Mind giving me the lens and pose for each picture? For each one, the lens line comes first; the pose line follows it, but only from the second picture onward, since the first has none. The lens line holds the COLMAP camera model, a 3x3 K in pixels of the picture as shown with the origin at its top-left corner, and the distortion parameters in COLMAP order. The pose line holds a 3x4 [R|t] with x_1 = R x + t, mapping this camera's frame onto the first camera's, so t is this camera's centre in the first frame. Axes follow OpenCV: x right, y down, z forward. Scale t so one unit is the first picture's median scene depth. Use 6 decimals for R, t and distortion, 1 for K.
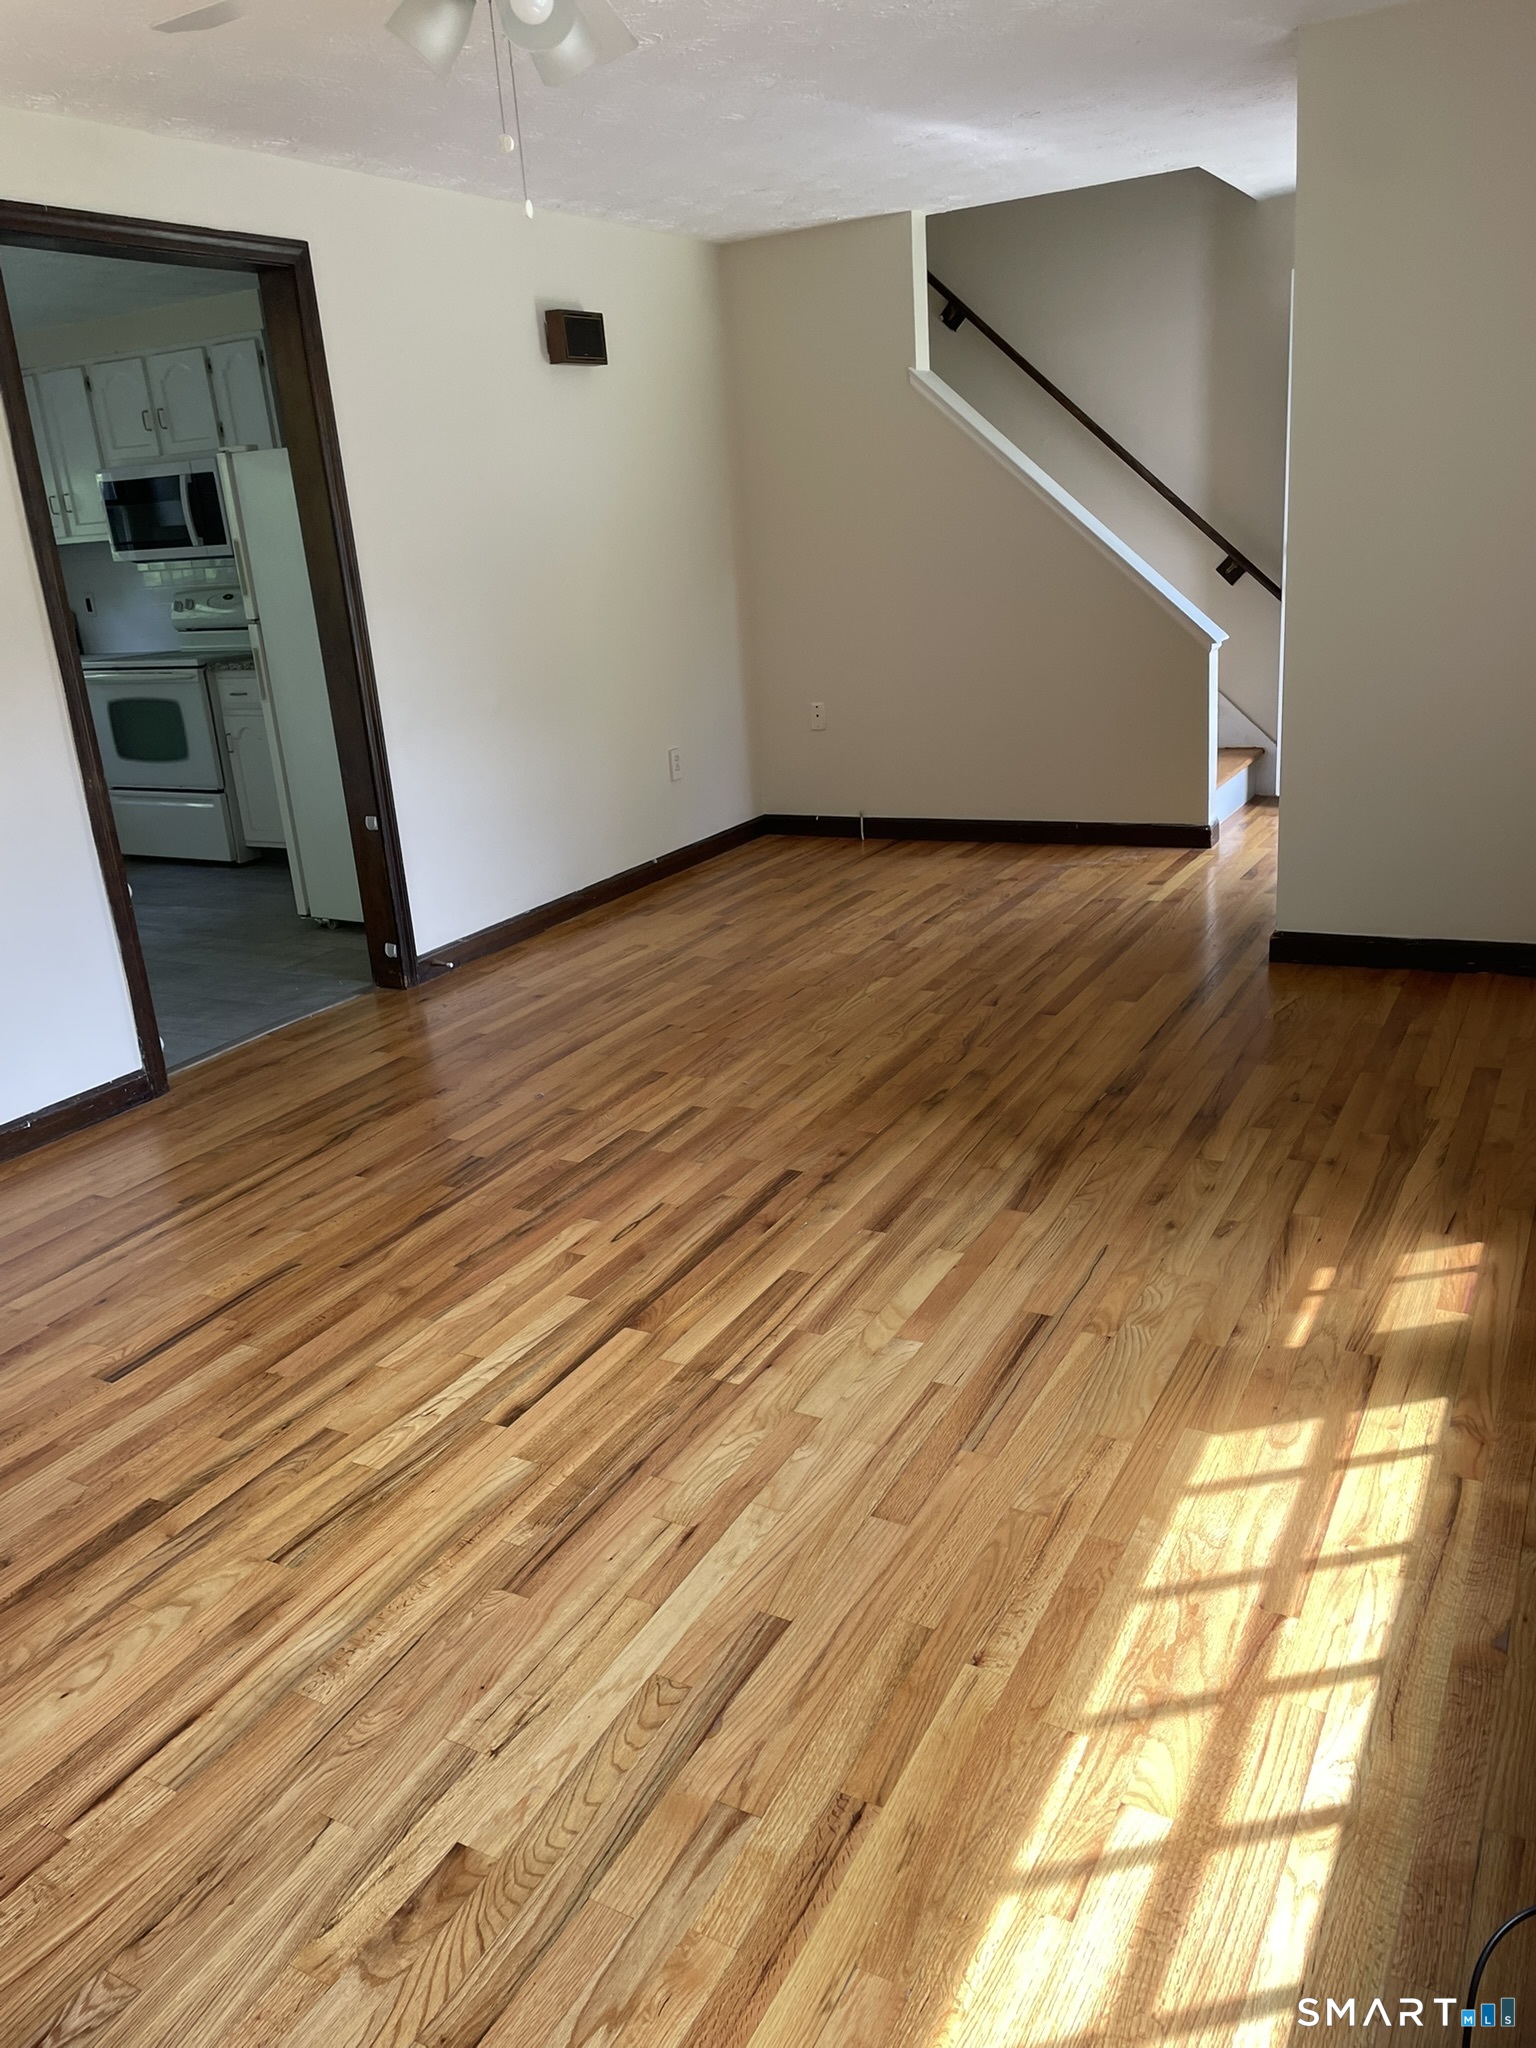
lens RADIAL K [[1561.2, 0, 771.7], [0, 1561.2, 1029.7], [0, 0, 1]] dist [0.093751, -0.118890]
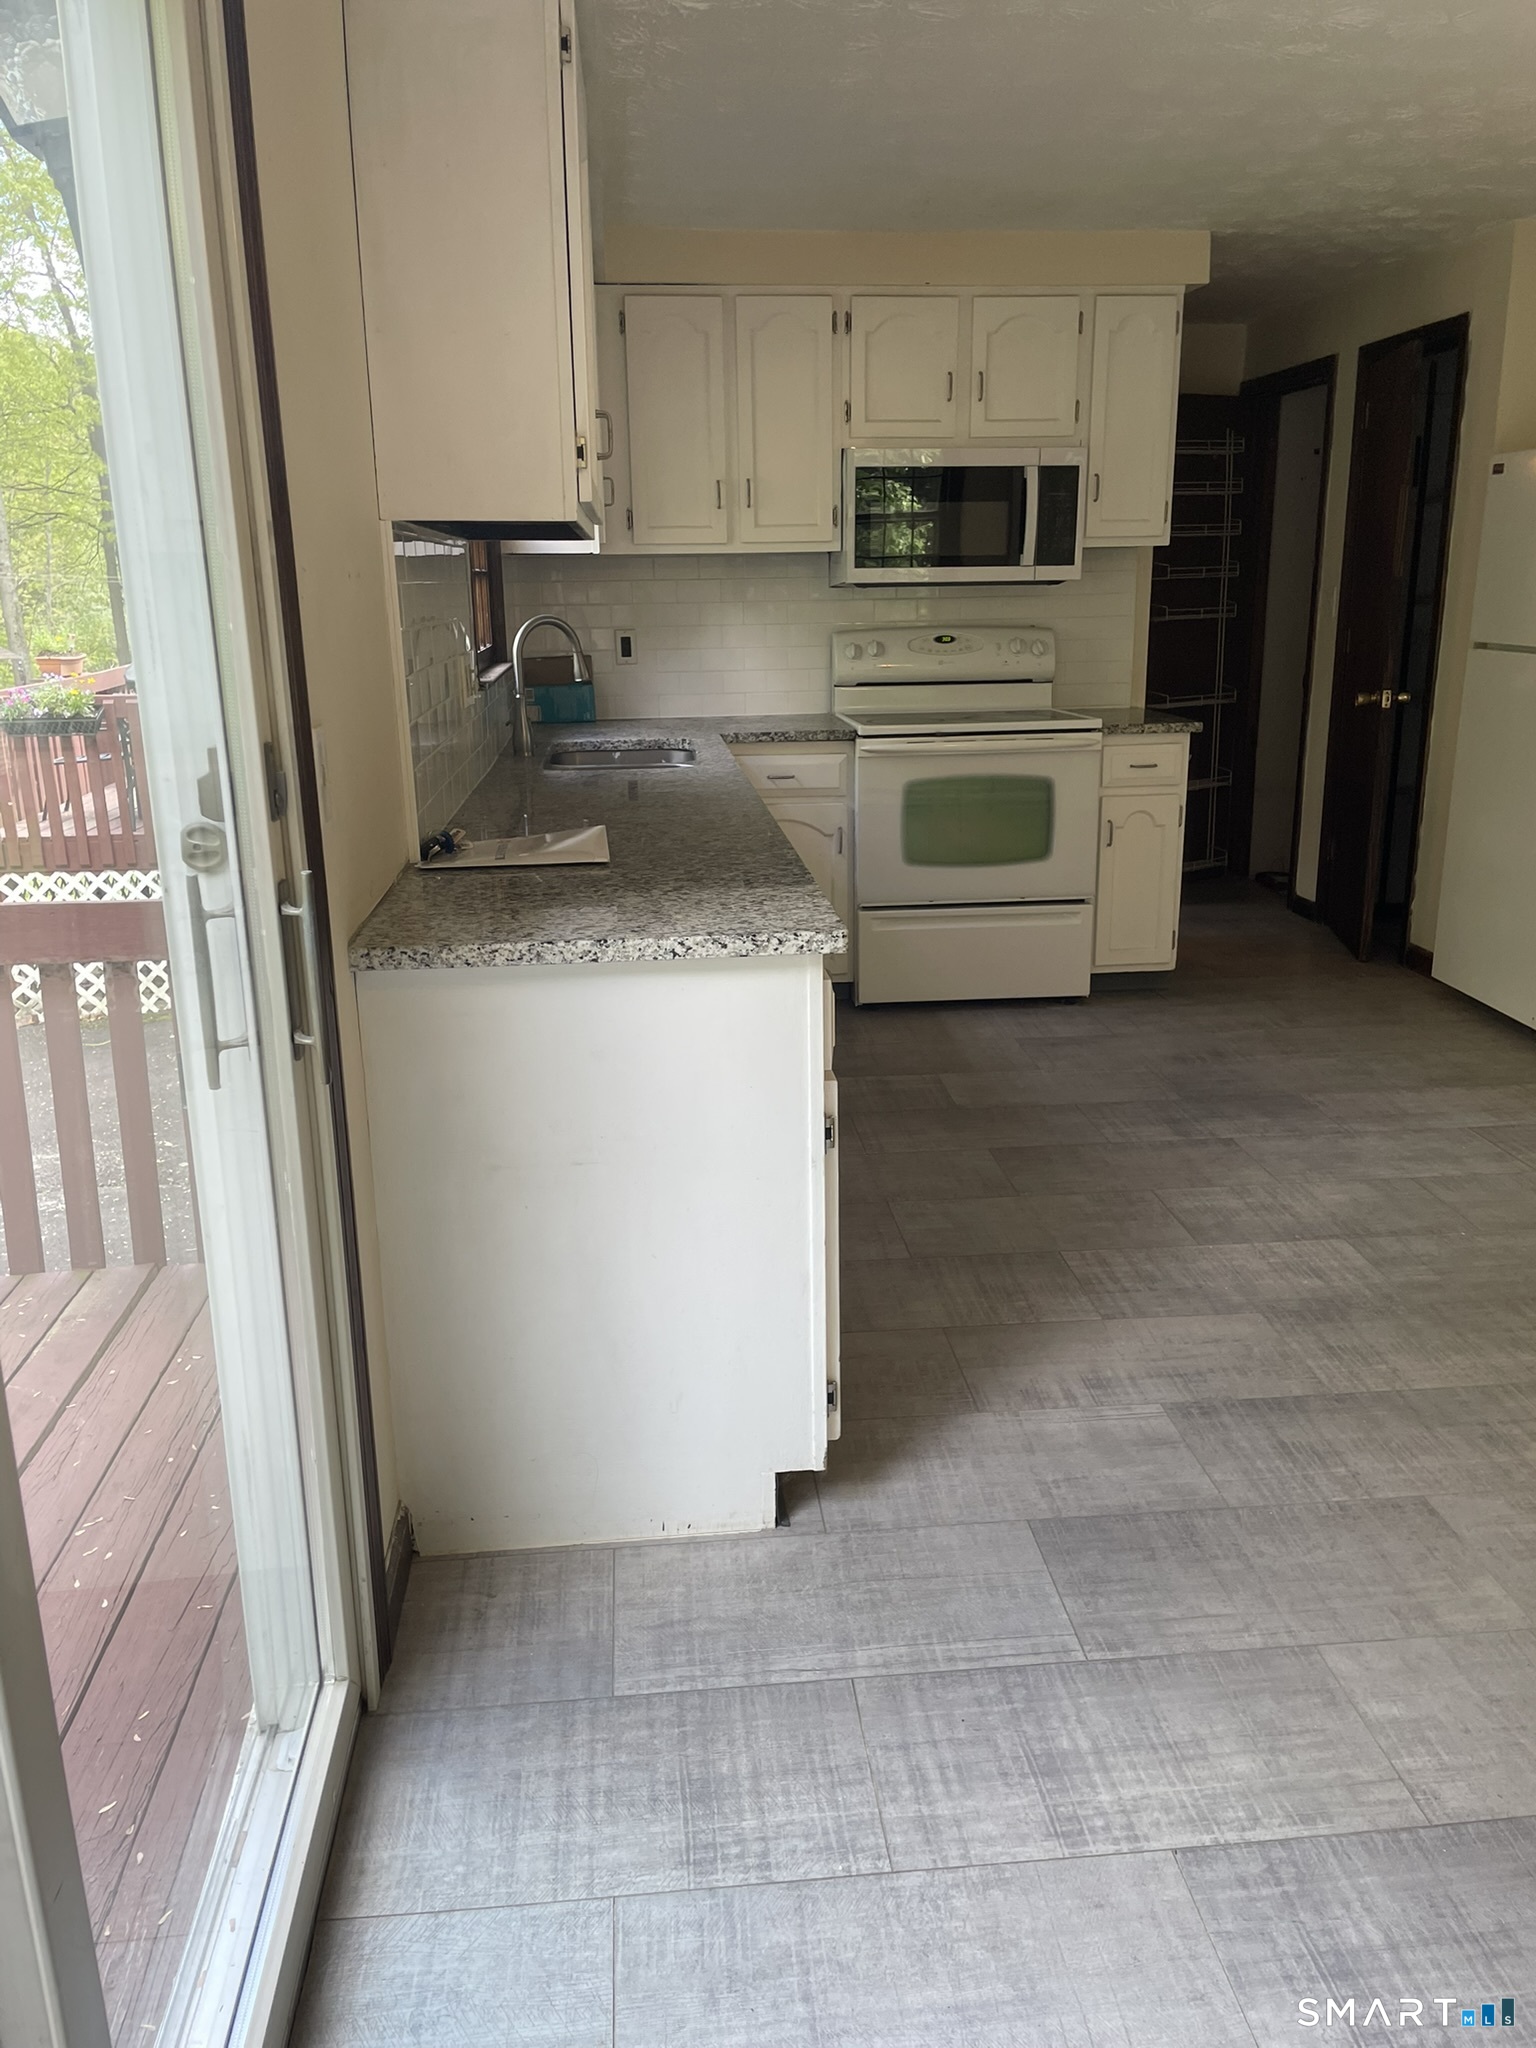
lens RADIAL K [[1561.2, 0, 771.3], [0, 1561.2, 1023.2], [0, 0, 1]] dist [0.093751, -0.118890]
pose [[0.828969, -0.082649, 0.553154, -0.869502], [0.125406, 0.991306, -0.039821, -0.085747], [-0.545054, 0.102379, 0.832127, 0.489612]]
